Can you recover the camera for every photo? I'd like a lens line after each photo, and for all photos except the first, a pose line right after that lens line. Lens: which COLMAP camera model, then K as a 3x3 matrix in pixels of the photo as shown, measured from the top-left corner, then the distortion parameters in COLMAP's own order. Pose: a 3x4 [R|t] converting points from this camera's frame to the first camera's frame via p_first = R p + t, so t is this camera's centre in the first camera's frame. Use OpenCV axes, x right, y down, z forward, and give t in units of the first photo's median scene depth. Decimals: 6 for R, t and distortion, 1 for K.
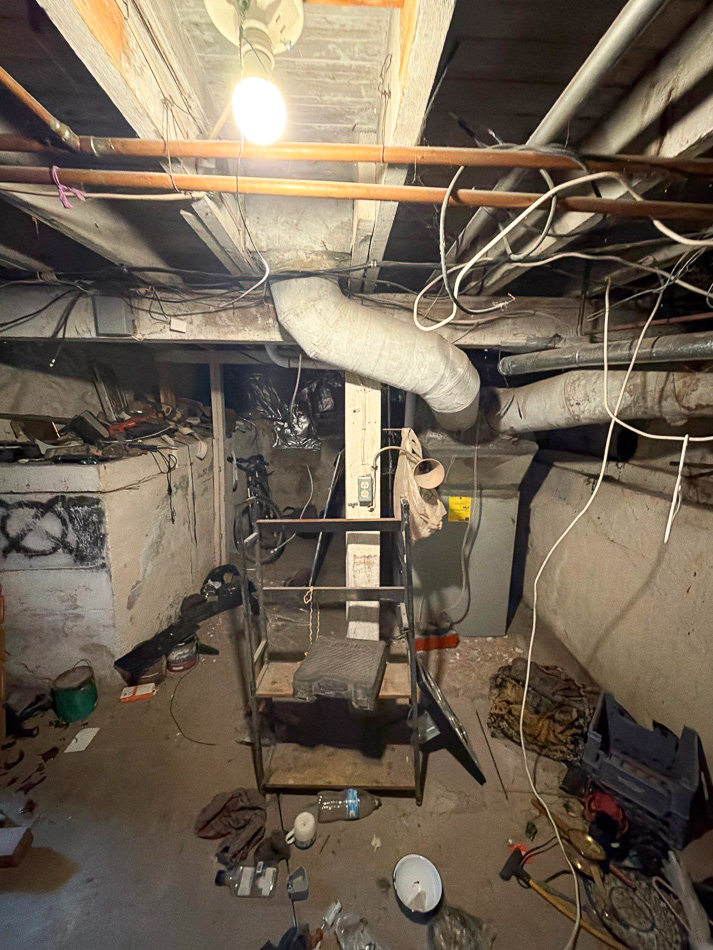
lens RADIAL K [[380.8, 0, 355.8], [0, 380.8, 476.3], [0, 0, 1]] dist [0.001499, 0.000421]
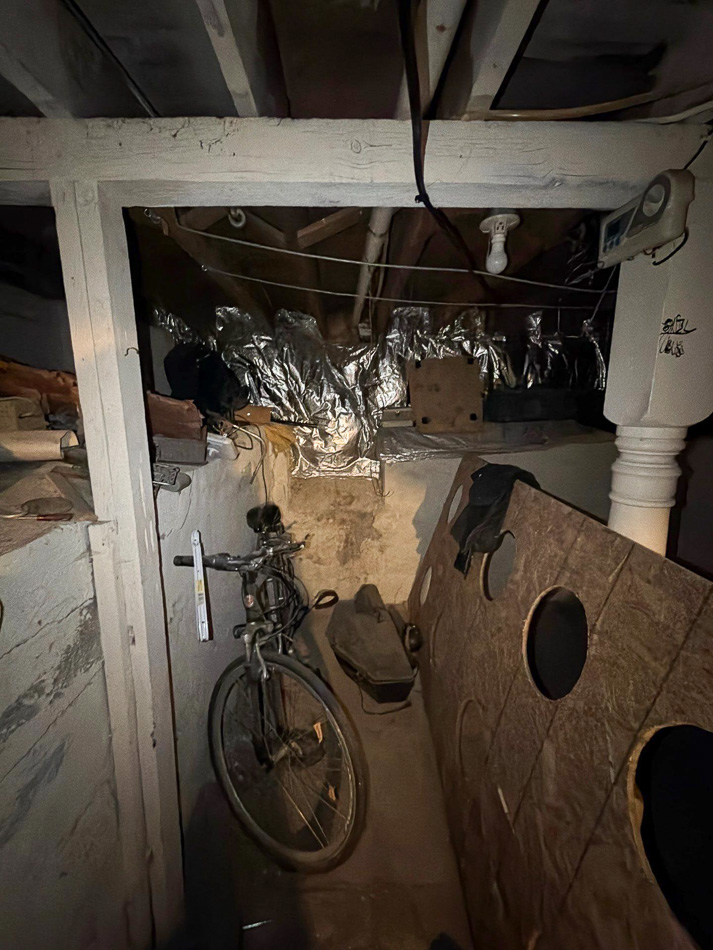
lens RADIAL K [[380.8, 0, 358.9], [0, 380.8, 471.5], [0, 0, 1]] dist [0.001499, 0.000421]
pose [[0.999950, -0.009058, 0.004340, -0.353233], [0.009073, 0.999953, -0.003511, -0.220180], [-0.004308, 0.003550, 0.999984, 1.302567]]
